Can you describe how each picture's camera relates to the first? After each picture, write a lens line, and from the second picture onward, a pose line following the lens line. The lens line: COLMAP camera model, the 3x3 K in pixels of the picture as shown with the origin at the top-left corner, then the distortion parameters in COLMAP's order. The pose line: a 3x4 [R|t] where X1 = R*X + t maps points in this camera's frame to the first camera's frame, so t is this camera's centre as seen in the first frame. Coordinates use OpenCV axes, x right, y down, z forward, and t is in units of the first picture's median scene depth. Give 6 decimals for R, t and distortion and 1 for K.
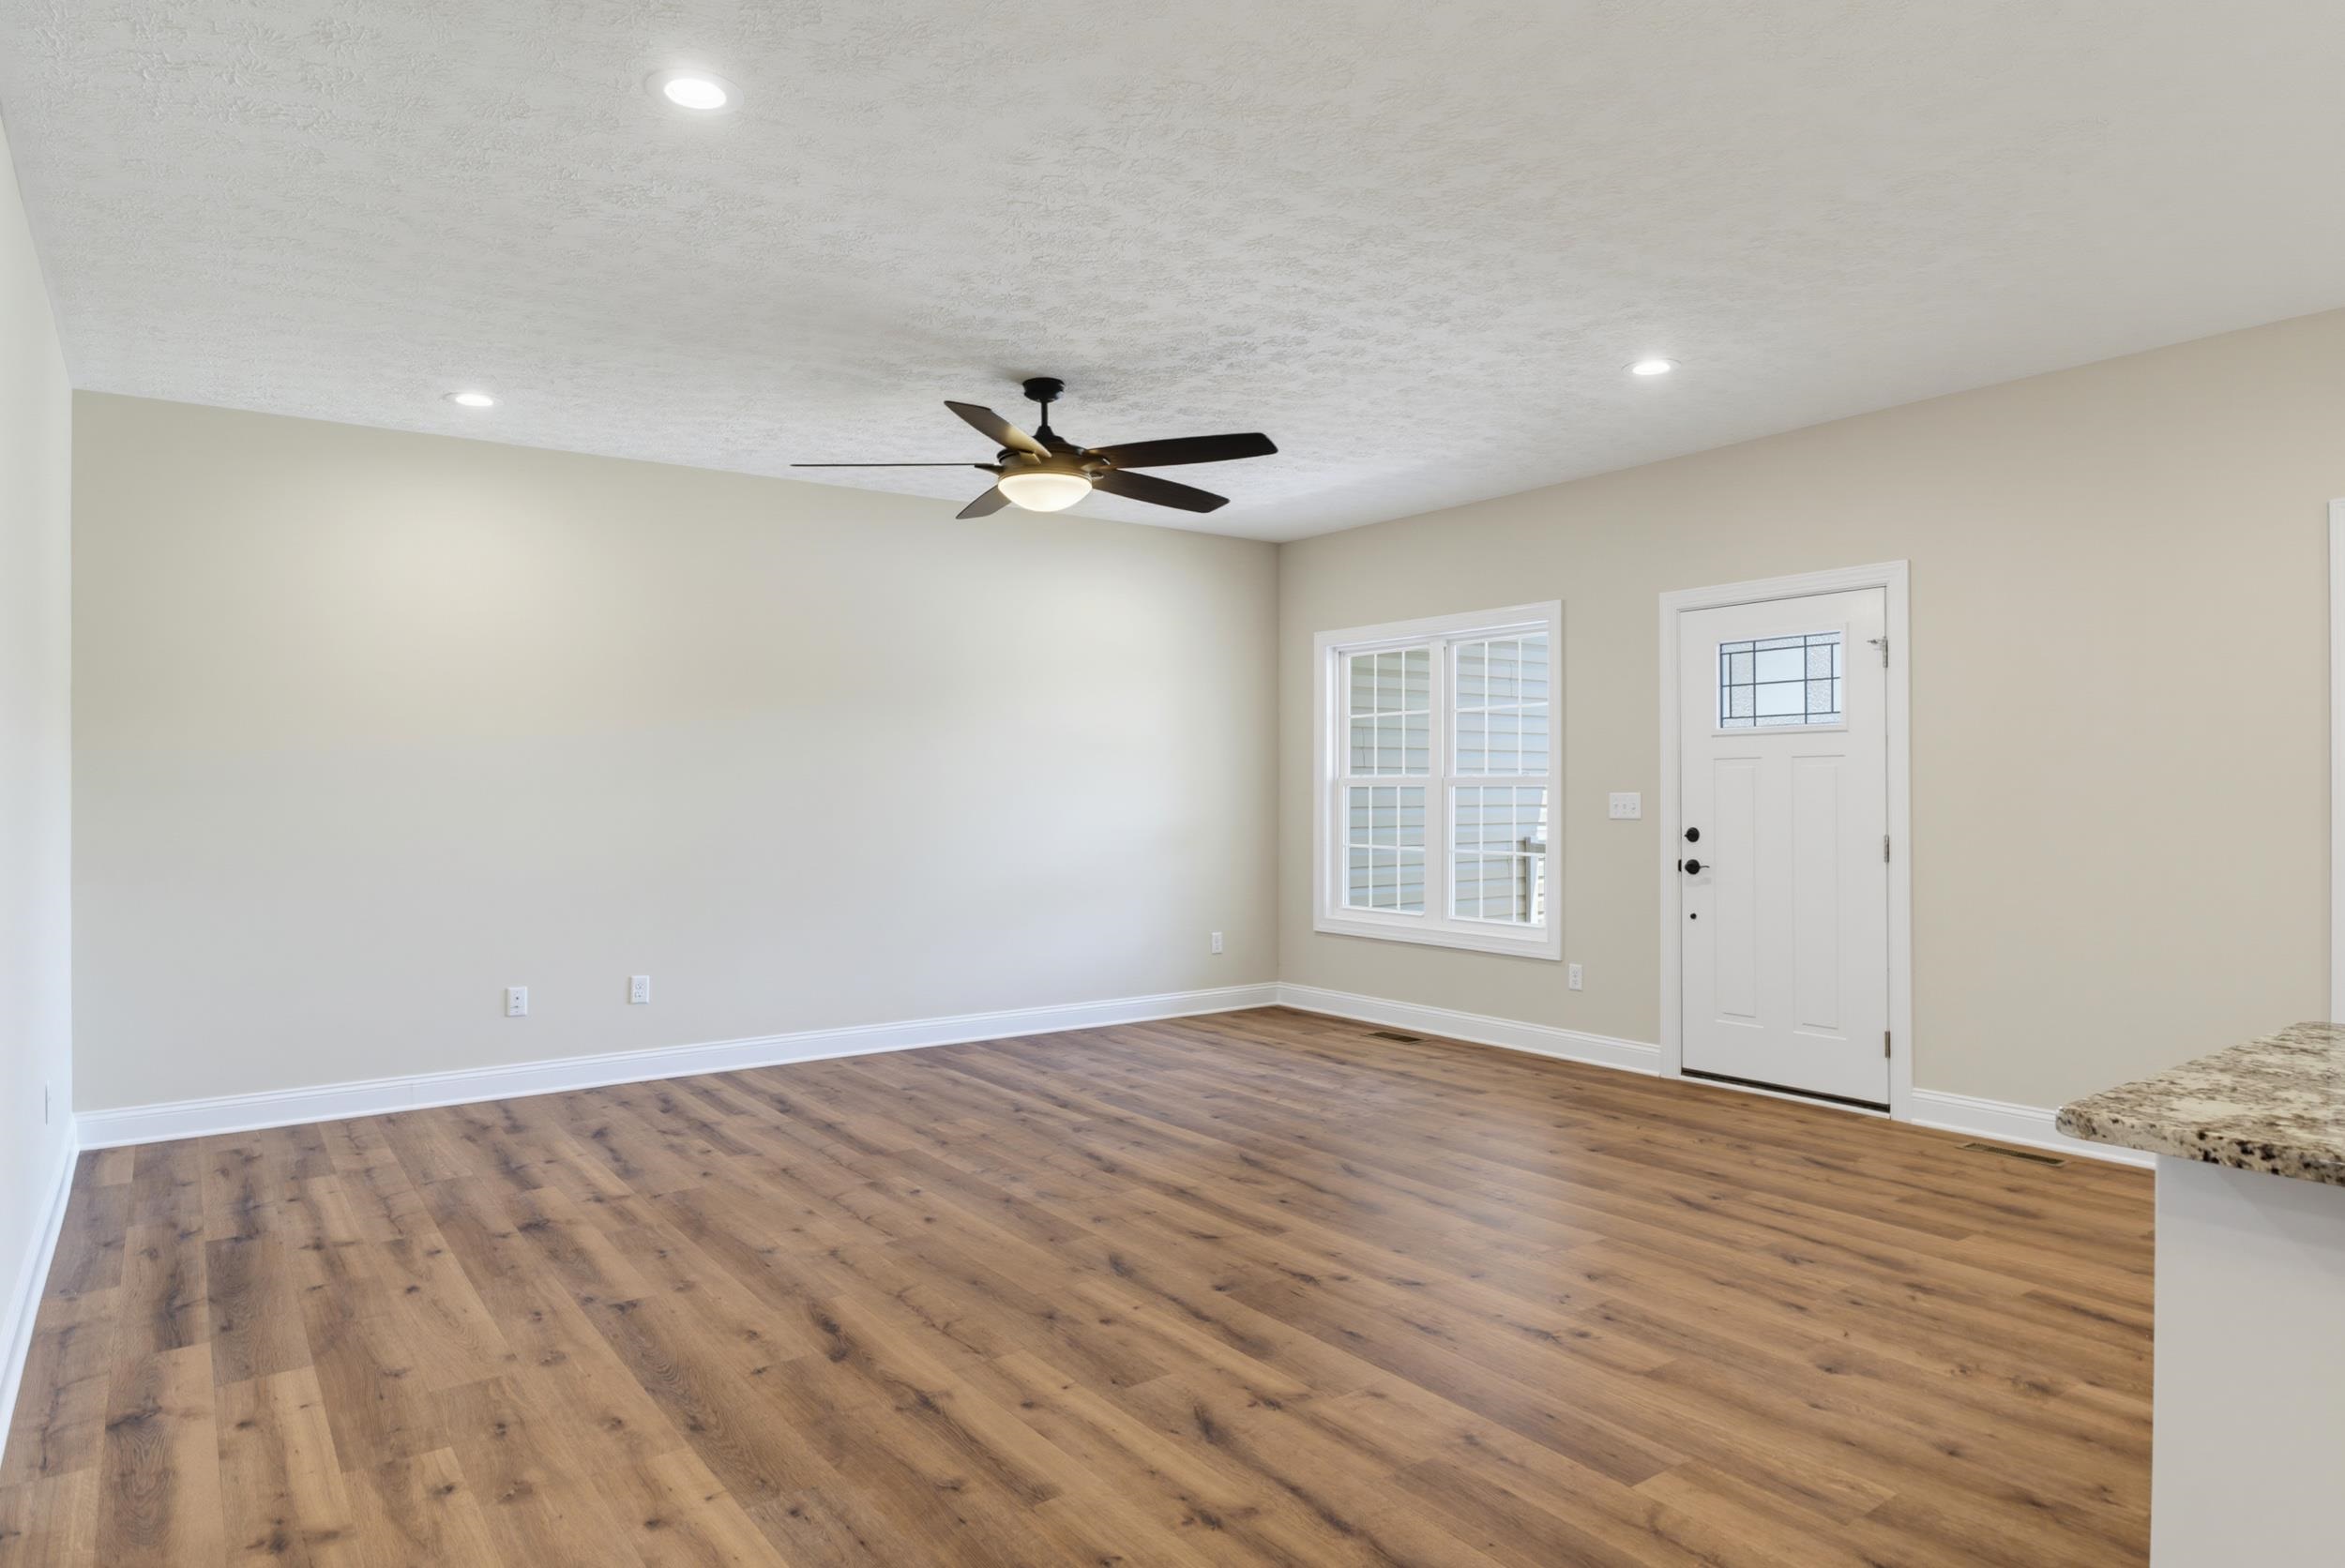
lens RADIAL K [[1395.8, 0, 1176.4], [0, 1395.8, 785.9], [0, 0, 1]] dist [-0.036446, 0.022302]
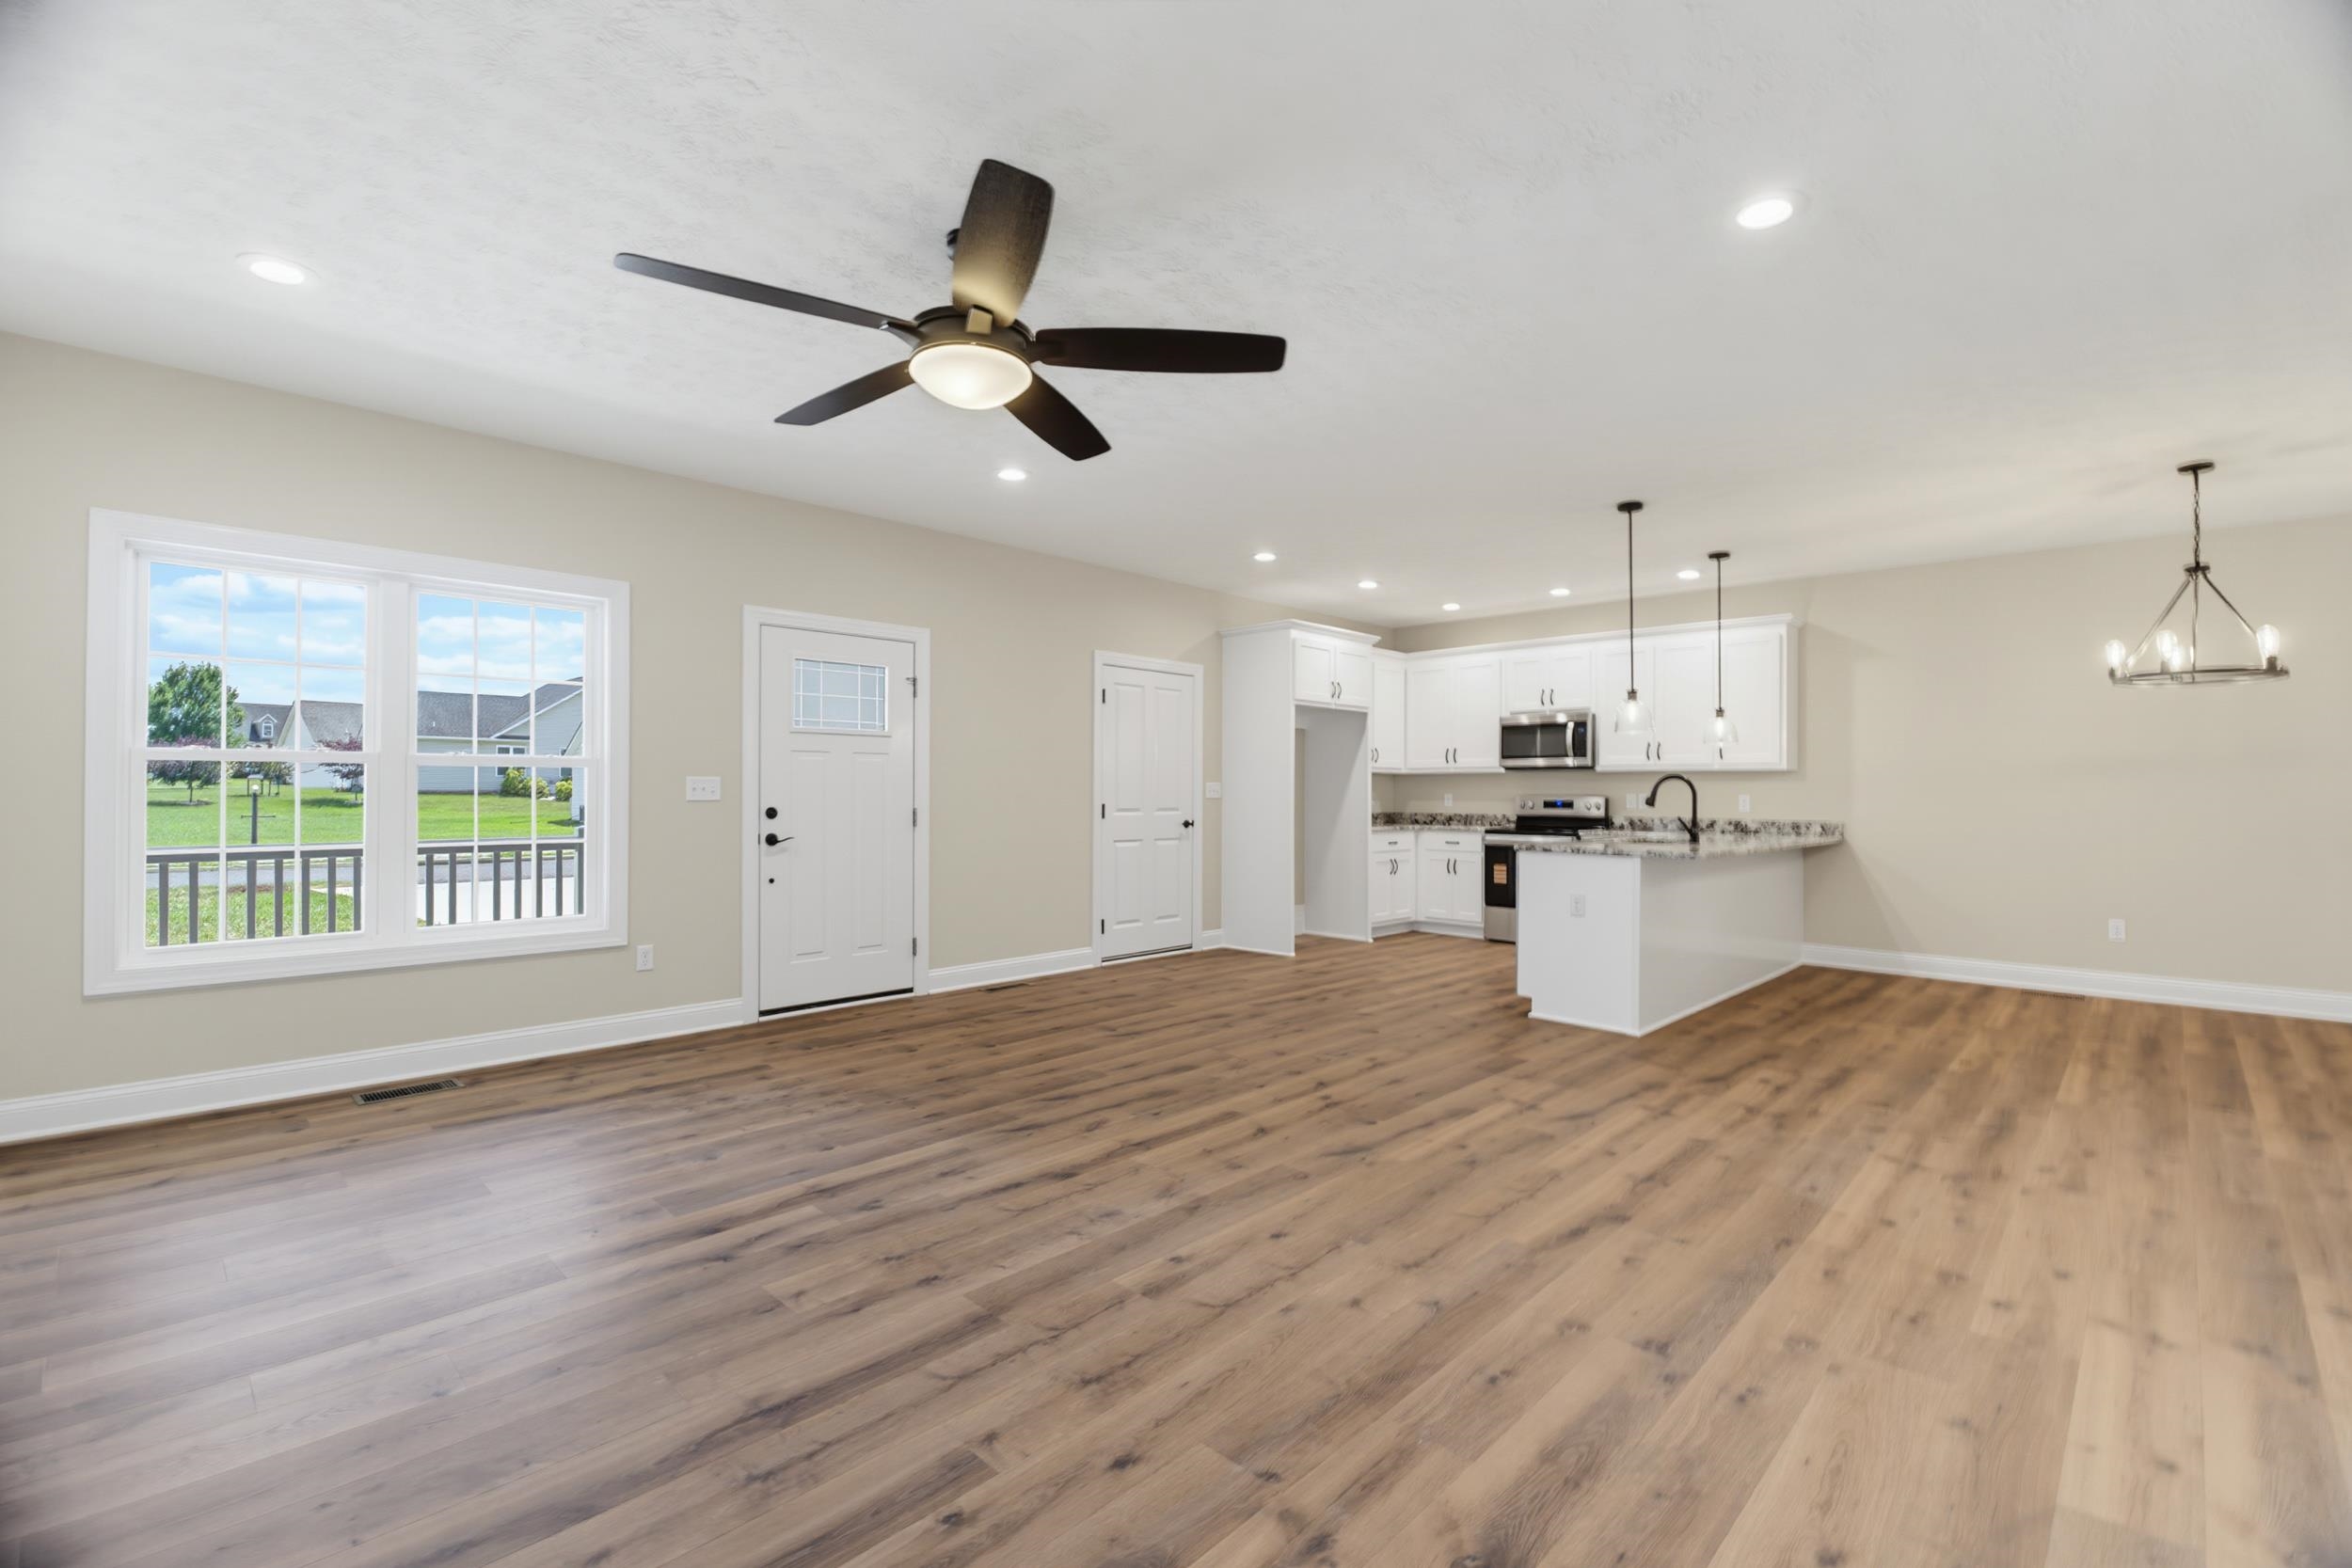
lens RADIAL K [[1028.6, 0, 1167.4], [0, 1028.6, 783.1], [0, 0, 1]] dist [0.001559, -0.005378]
pose [[-0.166896, 0.011240, 0.985910, -0.643337], [-0.004852, 0.999914, -0.012221, 0.021017], [-0.985963, -0.006823, -0.166827, 0.920948]]
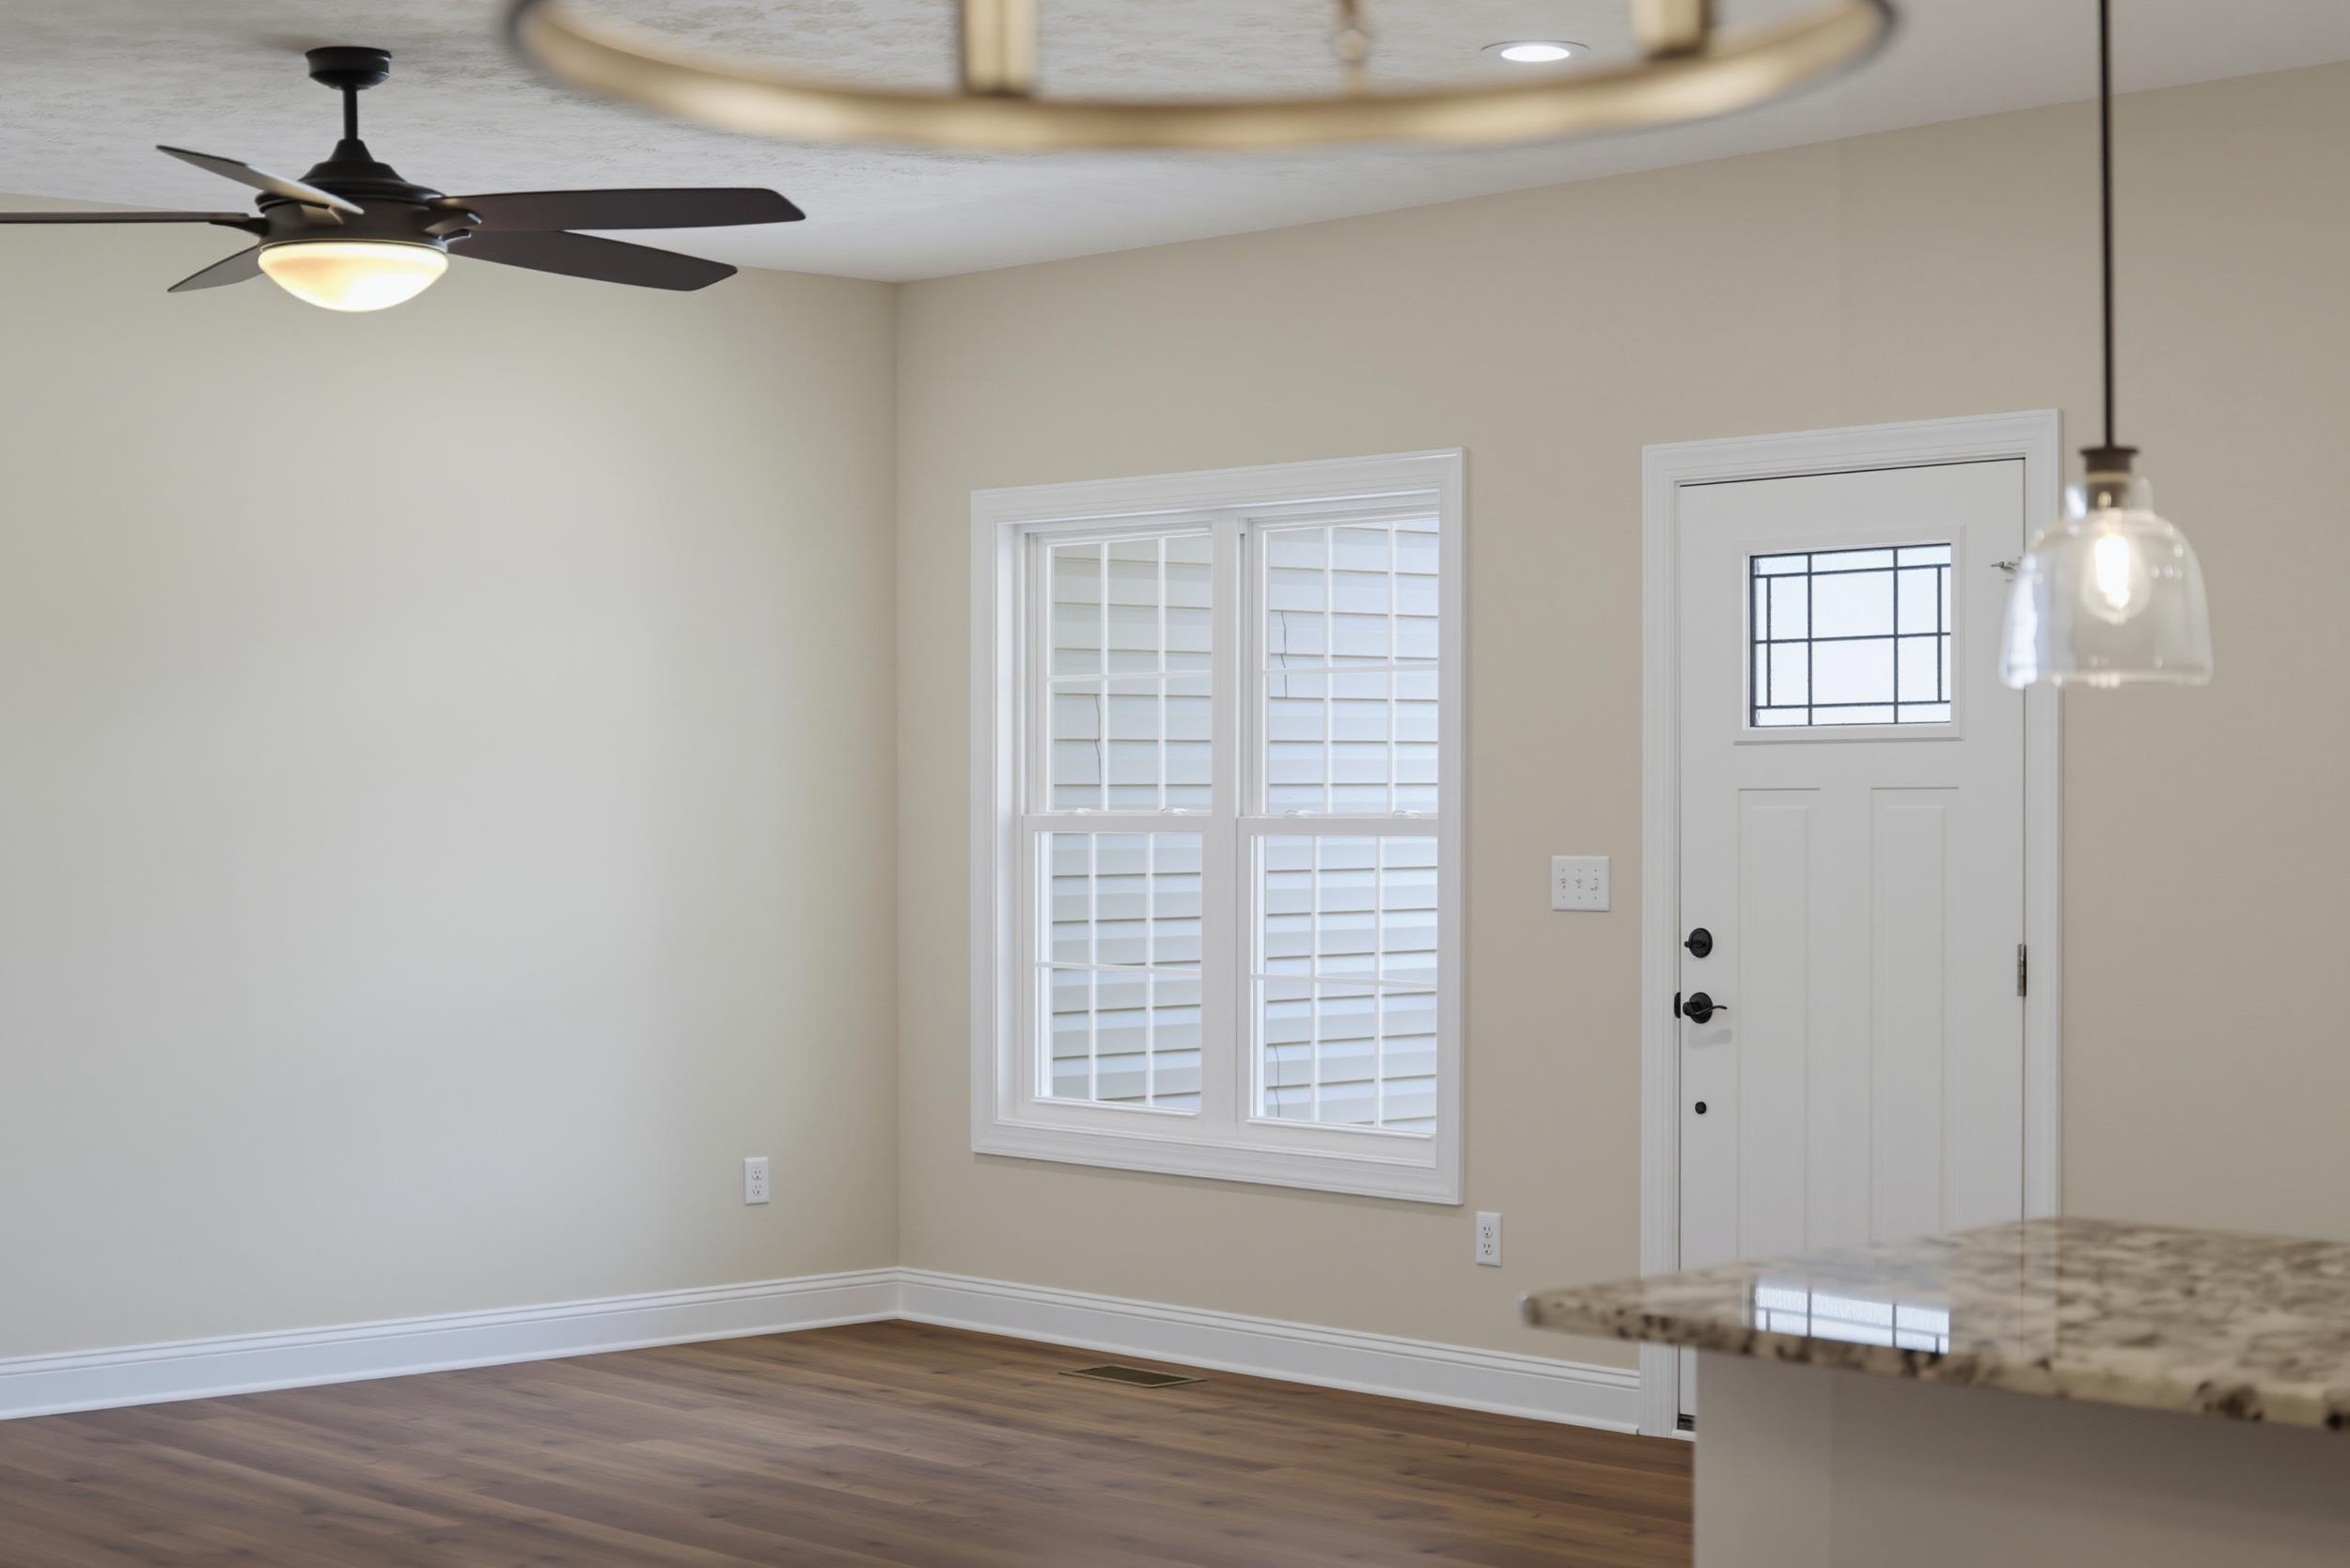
lens RADIAL K [[3972.4, 0, 1238.8], [0, 3972.4, 982.2], [0, 0, 1]] dist [-0.069361, 0.000831]
pose [[0.992881, -0.006393, 0.118939, 0.047717], [0.000370, 0.998719, 0.050591, -0.024990], [-0.119110, -0.050187, 0.991612, -0.425835]]
